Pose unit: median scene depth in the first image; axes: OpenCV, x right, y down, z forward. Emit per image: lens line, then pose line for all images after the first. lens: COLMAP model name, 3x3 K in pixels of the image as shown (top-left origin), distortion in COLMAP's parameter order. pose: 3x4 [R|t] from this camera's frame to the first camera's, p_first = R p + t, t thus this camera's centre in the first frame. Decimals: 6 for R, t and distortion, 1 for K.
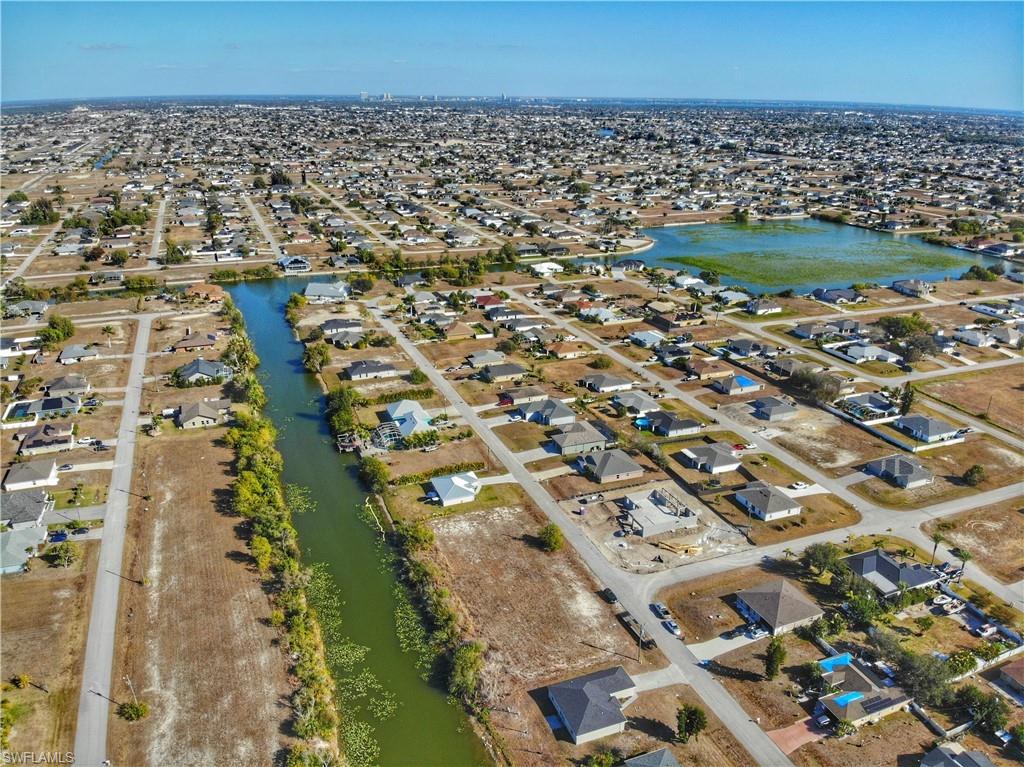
lens RADIAL K [[731.2, 0, 514.2], [0, 731.2, 409.8], [0, 0, 1]] dist [0.167429, -0.365259]
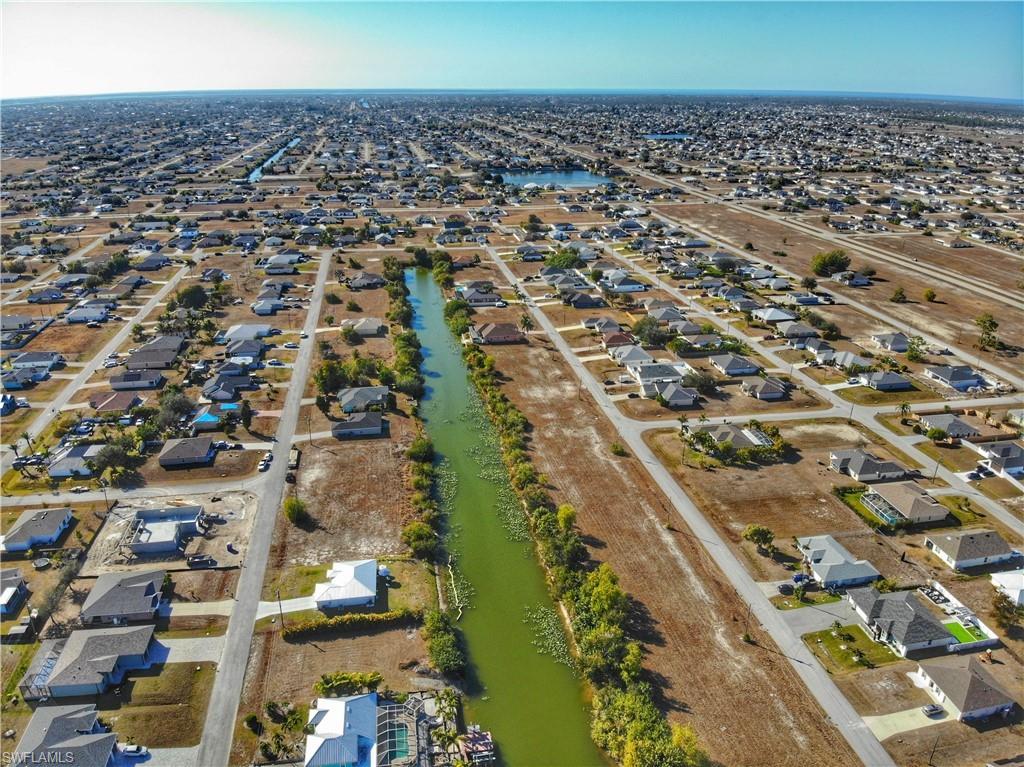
lens RADIAL K [[746.9, 0, 515.0], [0, 746.9, 376.7], [0, 0, 1]] dist [0.190506, -0.428854]
pose [[-0.979193, -0.082247, 0.185517, -0.298686], [0.070364, 0.719863, 0.690540, -0.463548], [-0.190342, 0.689226, -0.699098, 1.078240]]
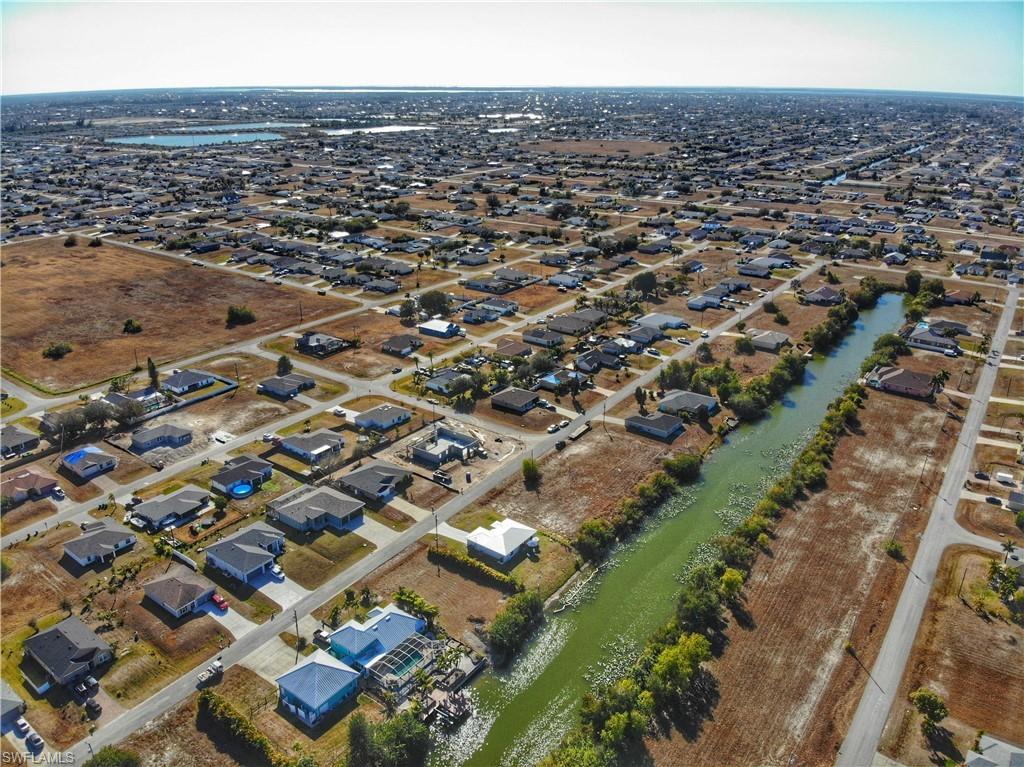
lens RADIAL K [[746.9, 0, 515.0], [0, 746.9, 376.7], [0, 0, 1]] dist [0.190506, -0.428854]
pose [[-0.536237, -0.314109, 0.783445, -0.573739], [0.327164, 0.778270, 0.535965, -0.408244], [-0.778083, 0.543719, -0.314572, 0.912508]]
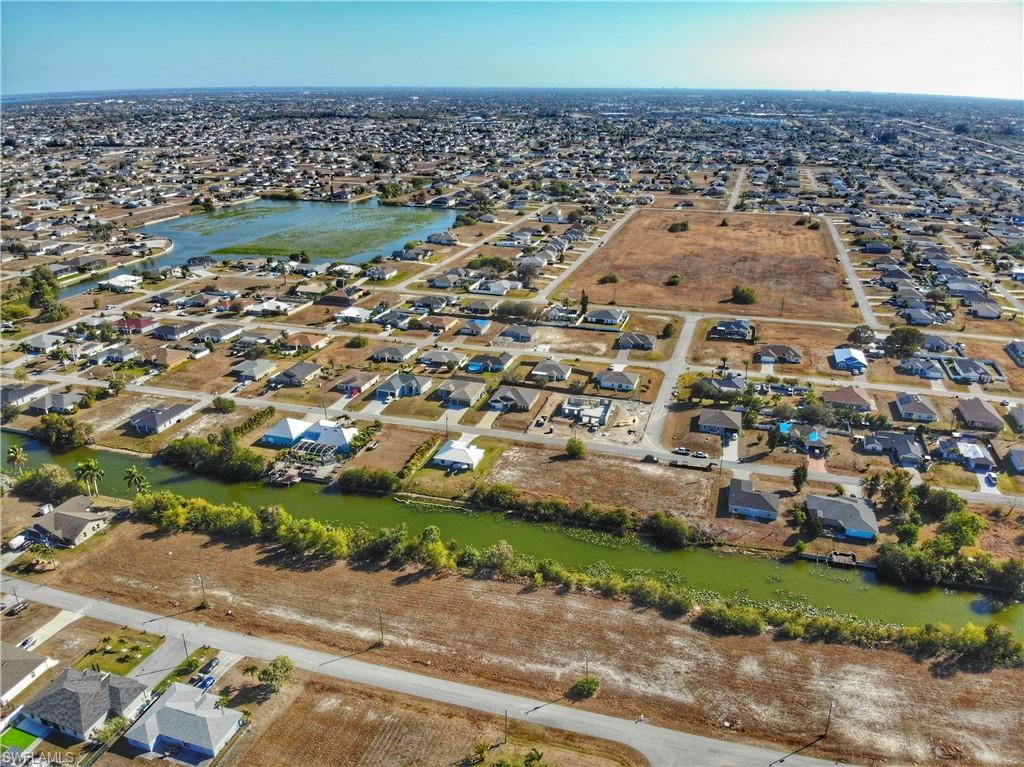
lens RADIAL K [[746.9, 0, 515.0], [0, 746.9, 376.7], [0, 0, 1]] dist [0.190506, -0.428854]
pose [[0.621489, -0.287274, 0.728852, -0.623806], [0.308278, 0.944963, 0.109586, -0.075777], [-0.720220, 0.156582, 0.675844, 0.141724]]
